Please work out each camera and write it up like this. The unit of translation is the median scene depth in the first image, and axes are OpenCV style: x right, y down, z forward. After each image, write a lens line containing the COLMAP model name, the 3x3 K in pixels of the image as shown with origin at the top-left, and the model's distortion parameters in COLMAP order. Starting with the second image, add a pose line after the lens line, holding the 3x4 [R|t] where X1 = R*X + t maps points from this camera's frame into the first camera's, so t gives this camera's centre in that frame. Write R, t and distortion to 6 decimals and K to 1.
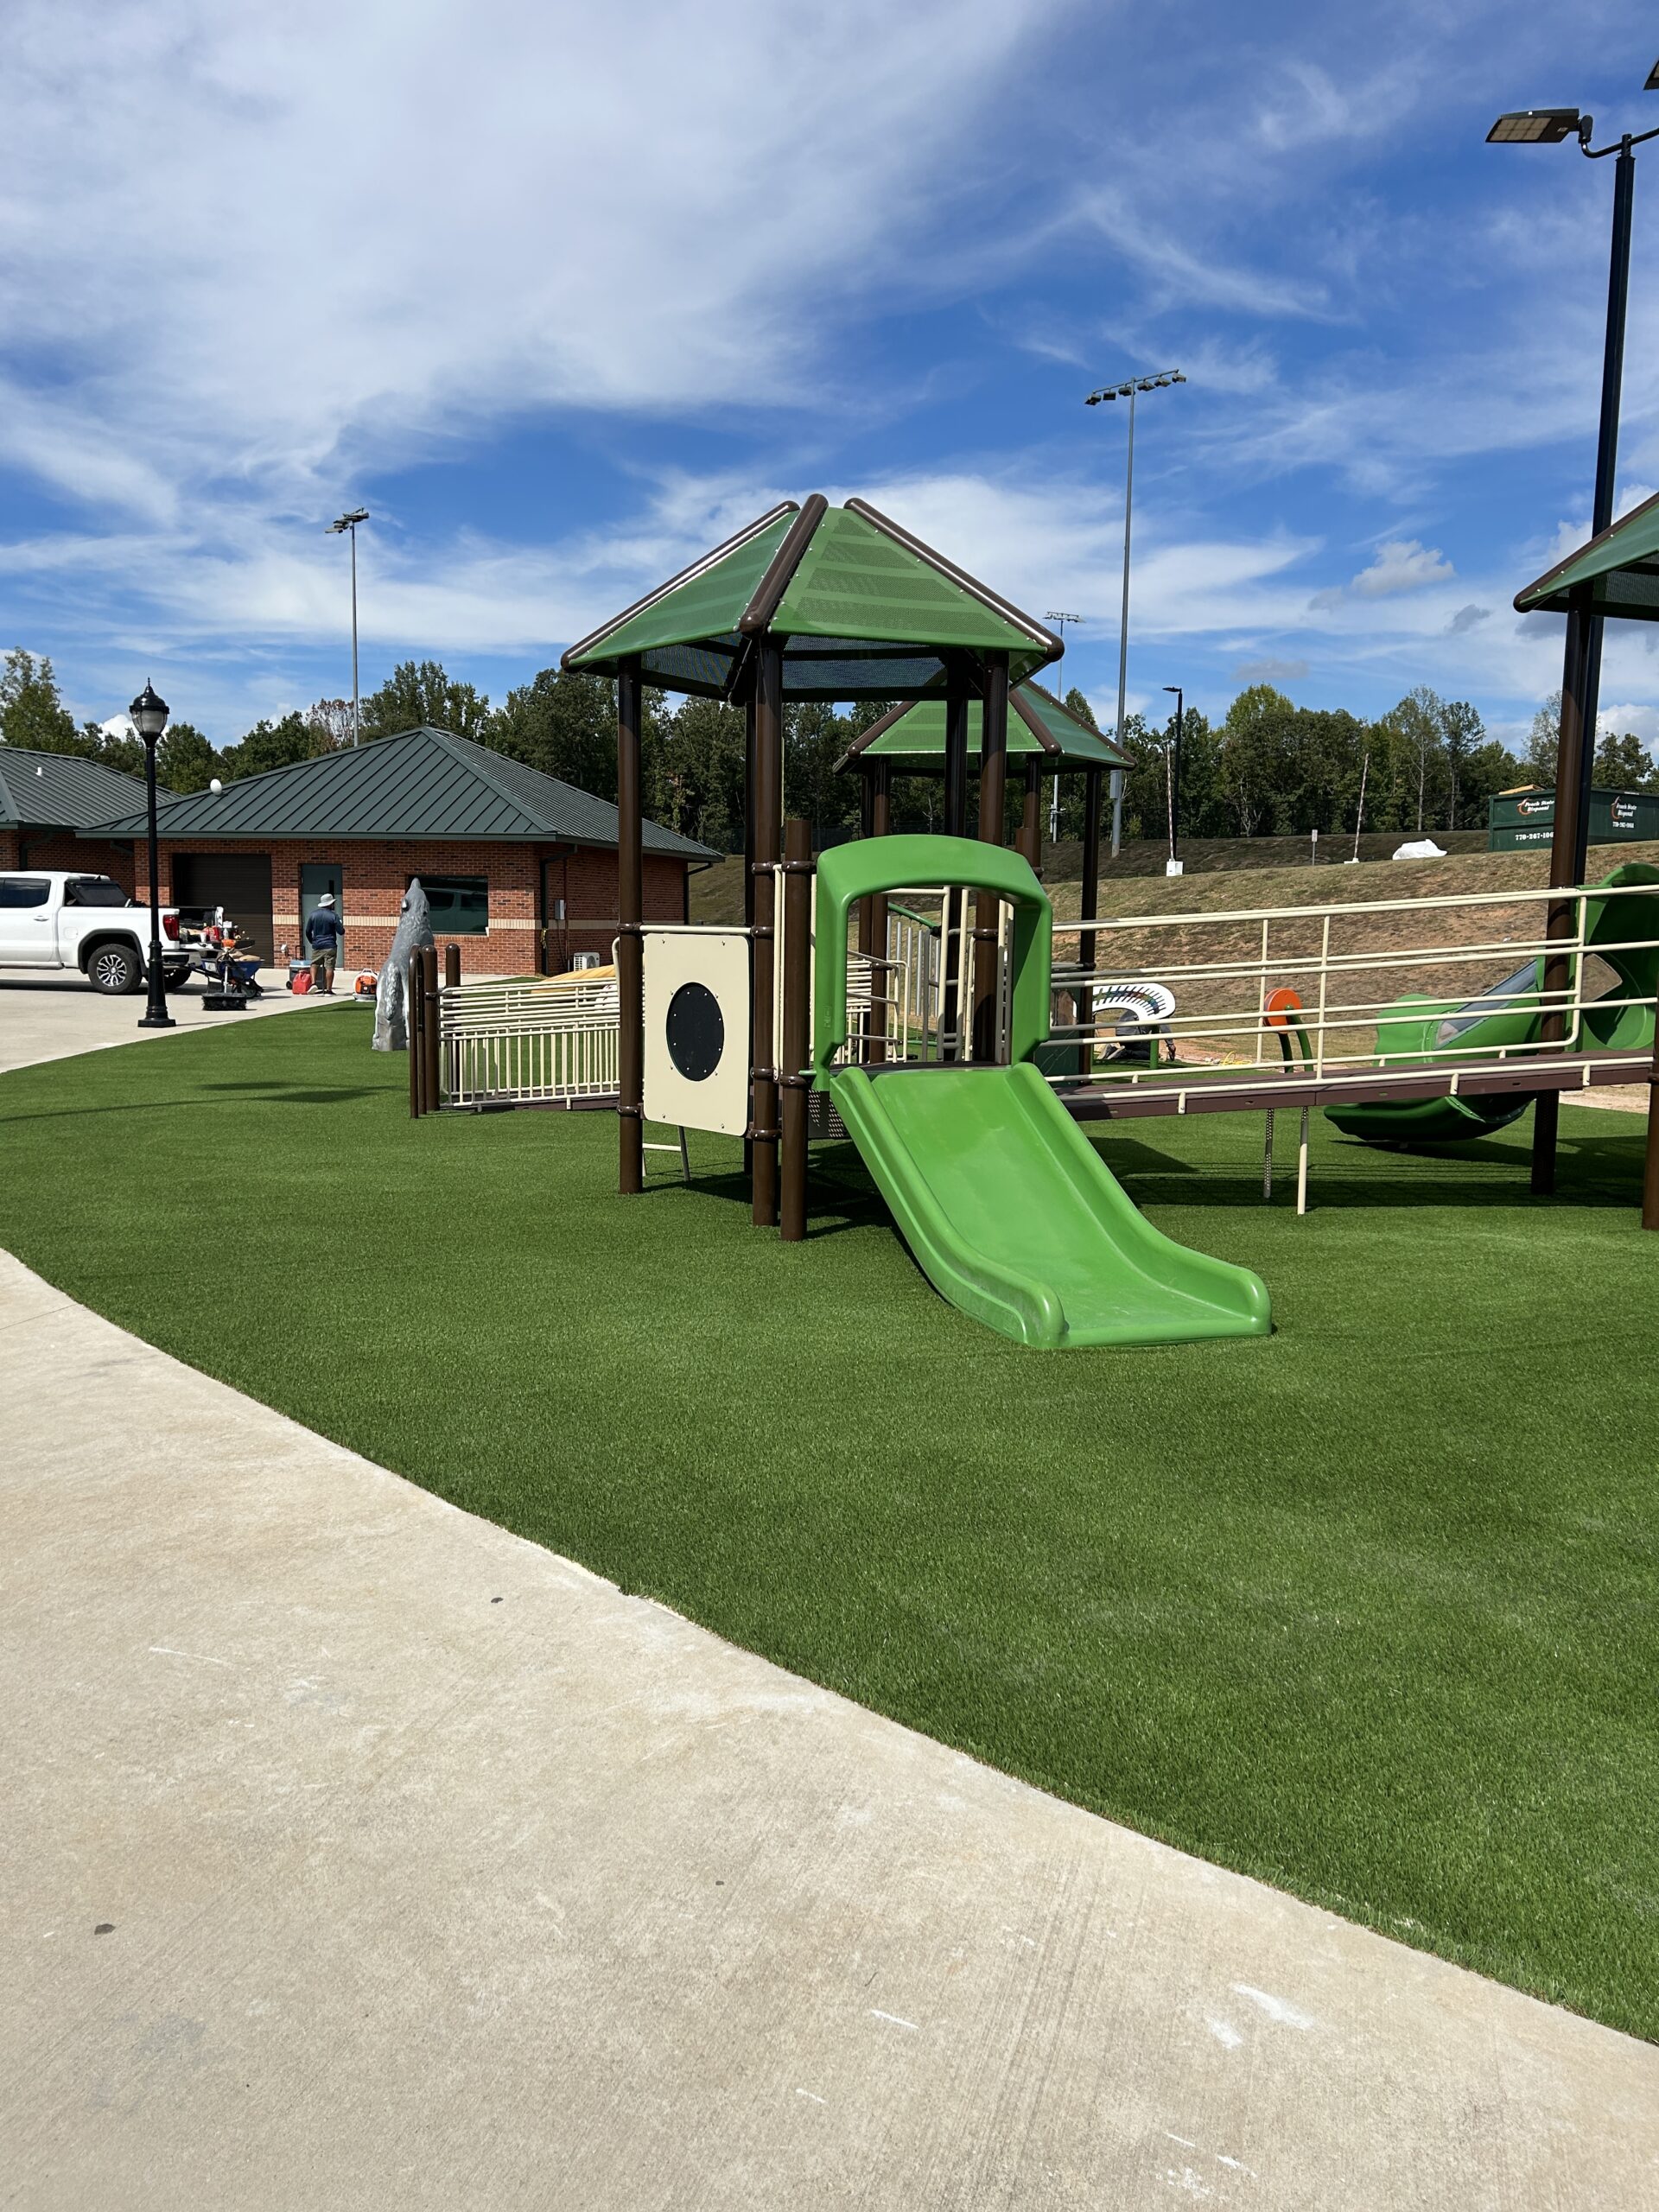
lens RADIAL K [[1698.3, 0, 829.5], [0, 1698.3, 1106.0], [0, 0, 1]] dist [0.072559, -0.154329]
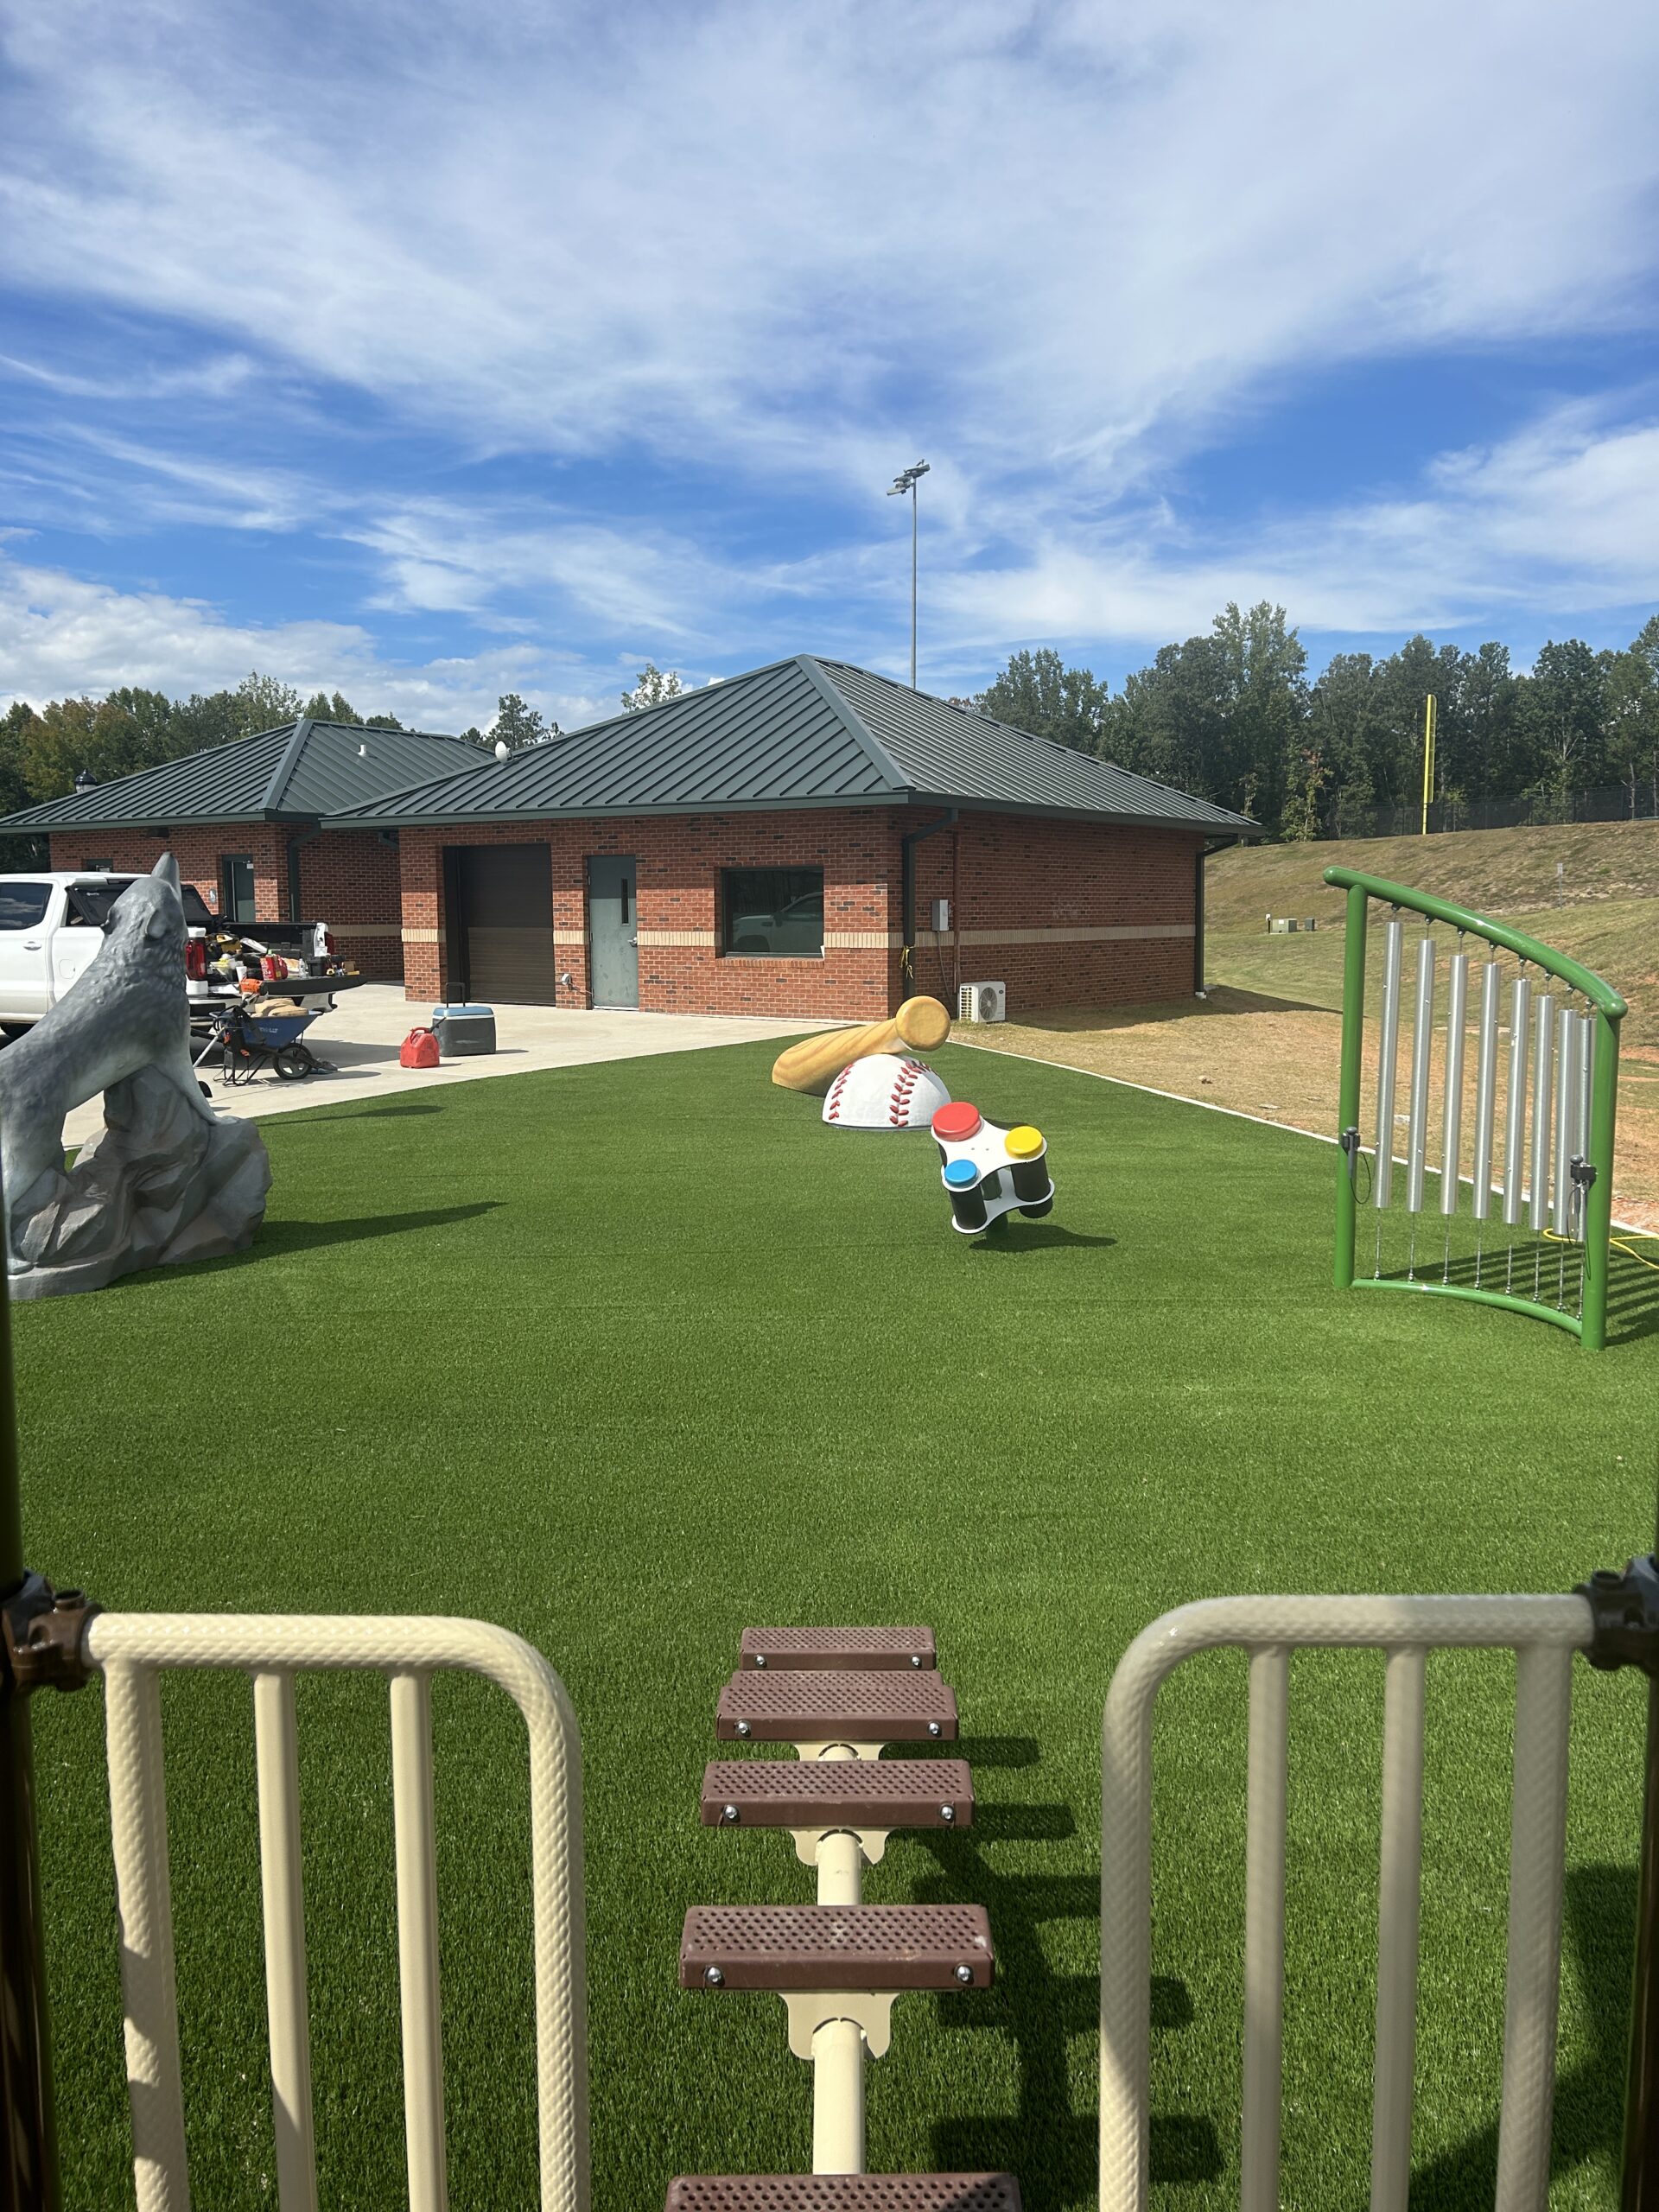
lens RADIAL K [[1661.7, 0, 829.5], [0, 1661.7, 1106.0], [0, 0, 1]] dist [0.109874, -0.133749]
pose [[0.927915, 0.024103, -0.372013, 0.008399], [-0.022931, 0.999708, 0.007576, -0.011731], [0.372087, 0.001501, 0.928197, 0.100220]]
